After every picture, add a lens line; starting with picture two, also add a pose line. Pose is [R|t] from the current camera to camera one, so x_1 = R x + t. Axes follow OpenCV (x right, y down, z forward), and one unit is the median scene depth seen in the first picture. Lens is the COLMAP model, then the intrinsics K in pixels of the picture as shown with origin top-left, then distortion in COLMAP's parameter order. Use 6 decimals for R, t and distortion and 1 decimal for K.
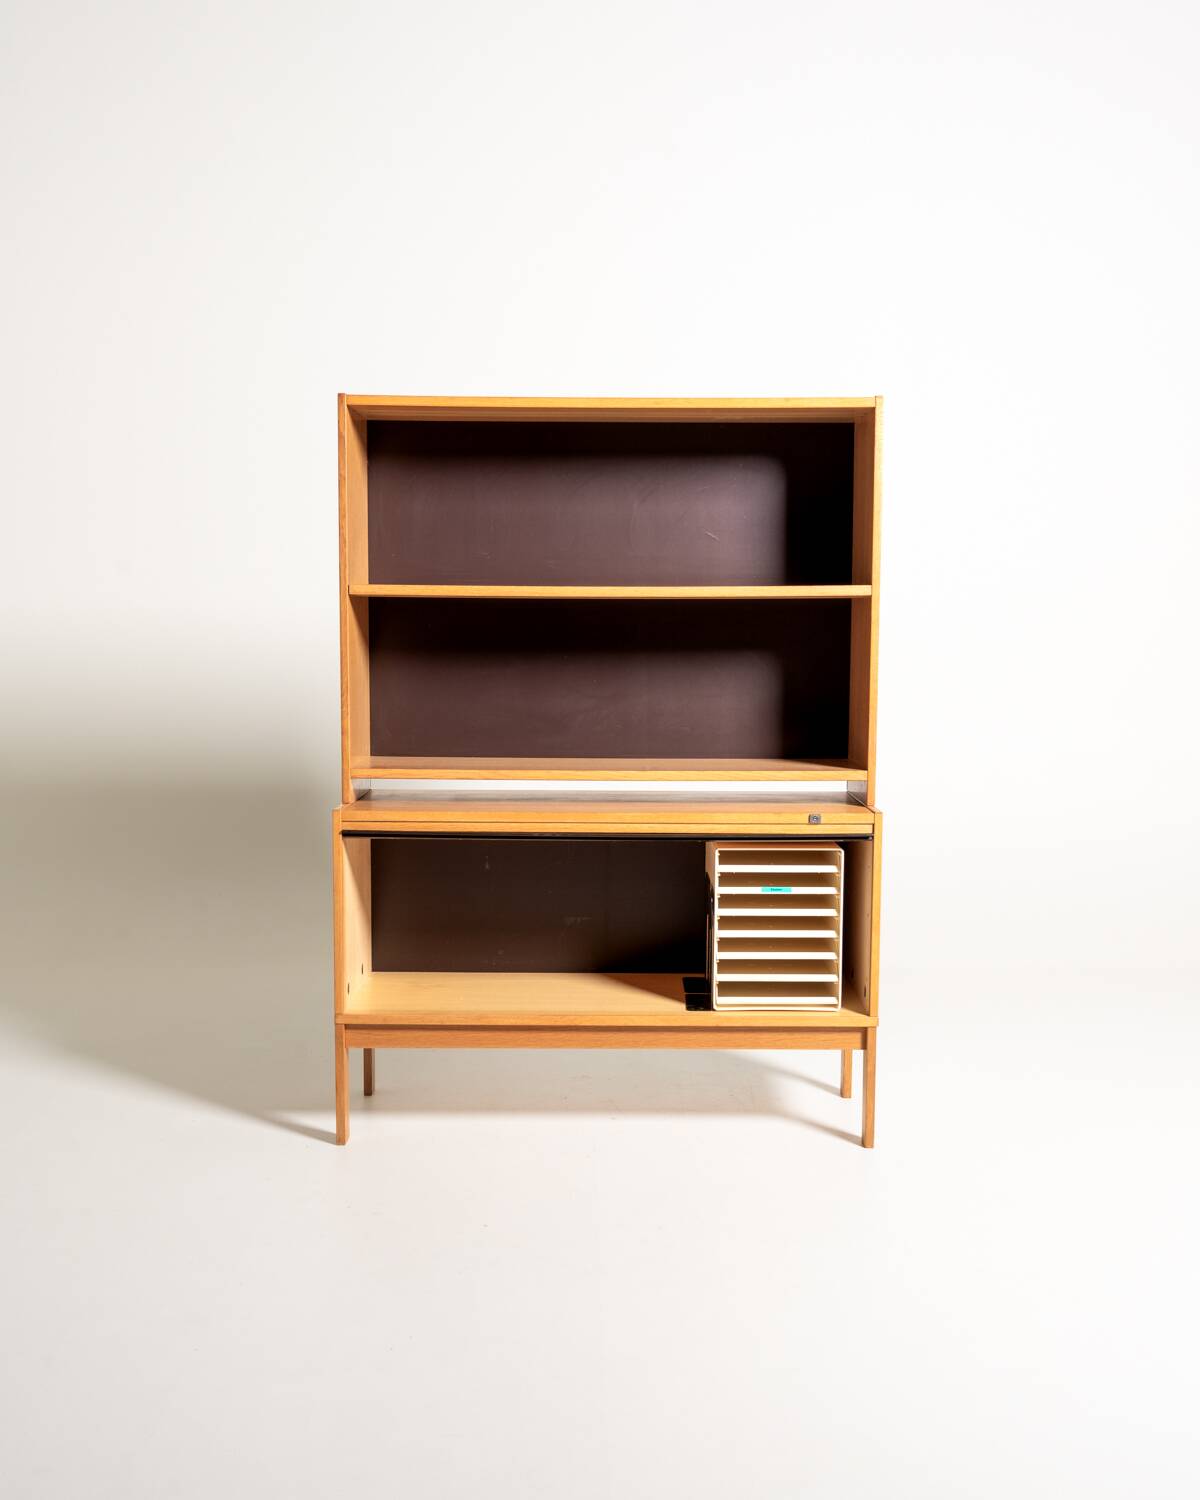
lens RADIAL K [[1851.7, 0, 607.1], [0, 1851.7, 792.1], [0, 0, 1]] dist [0.005735, -0.116927]
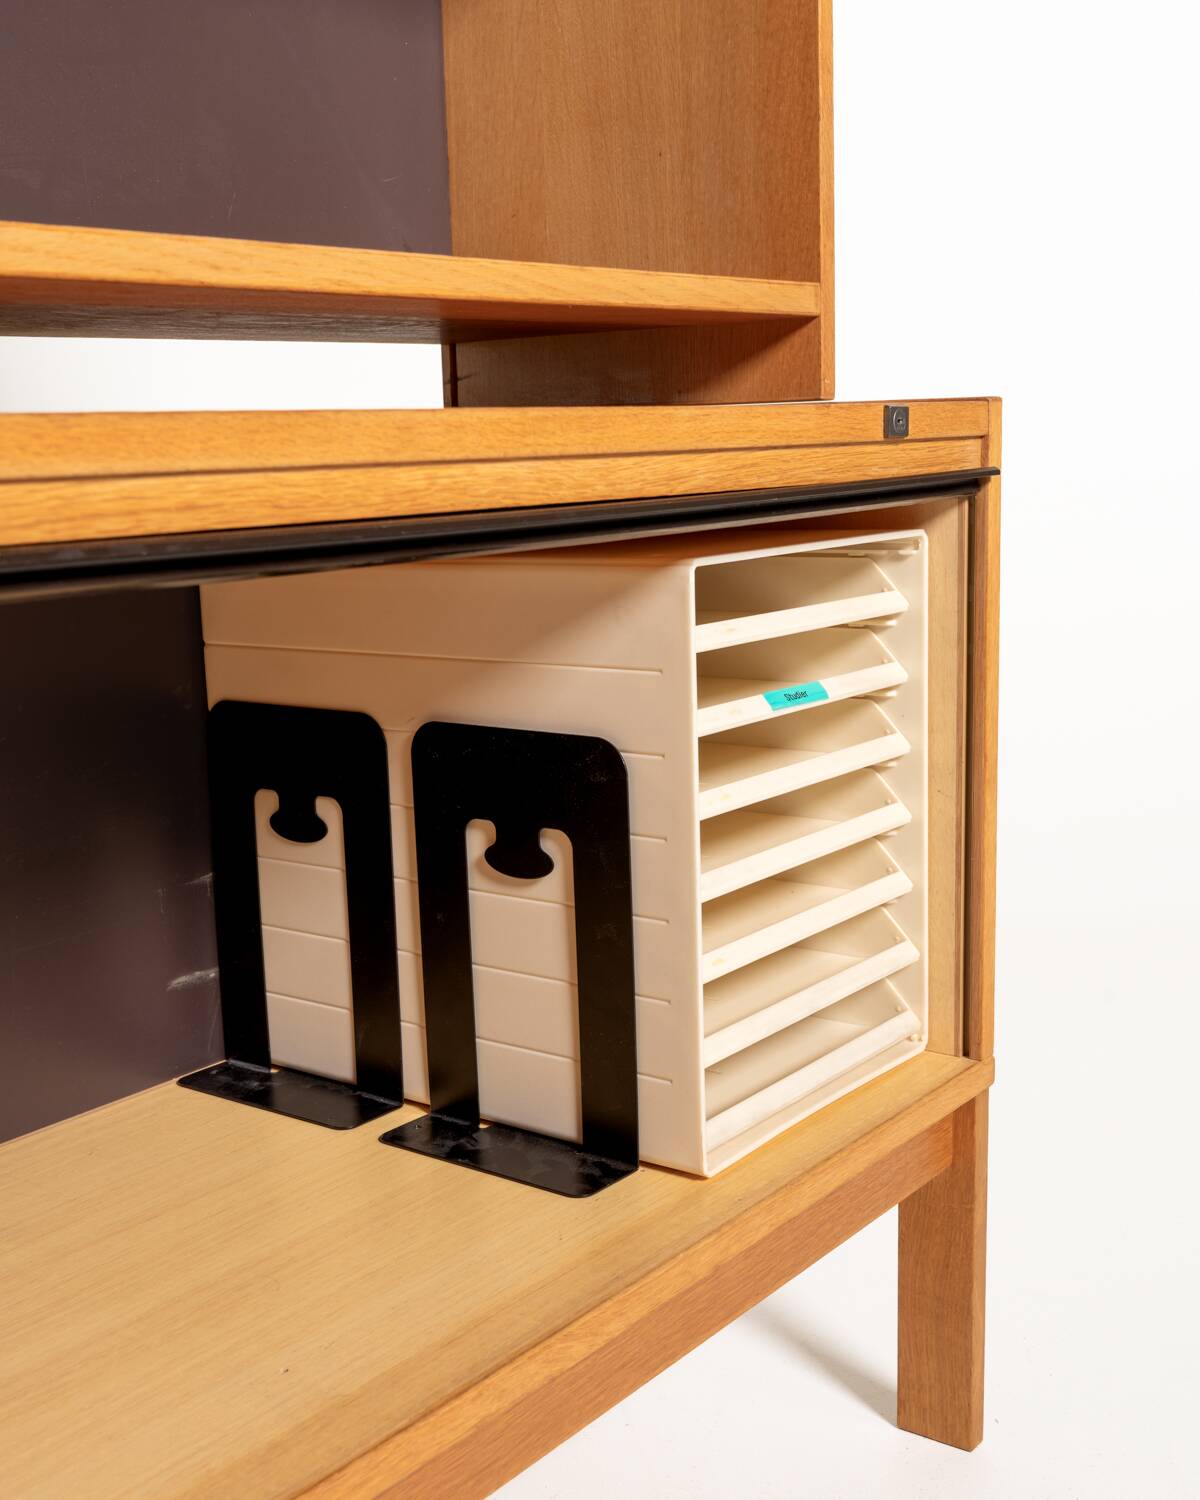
lens RADIAL K [[1851.7, 0, 607.1], [0, 1851.7, 792.1], [0, 0, 1]] dist [0.005735, -0.116927]
pose [[0.601904, -0.173090, 0.779584, -0.143523], [0.106973, 0.984905, 0.136084, 0.027587], [-0.791371, 0.001485, 0.611334, 0.902575]]
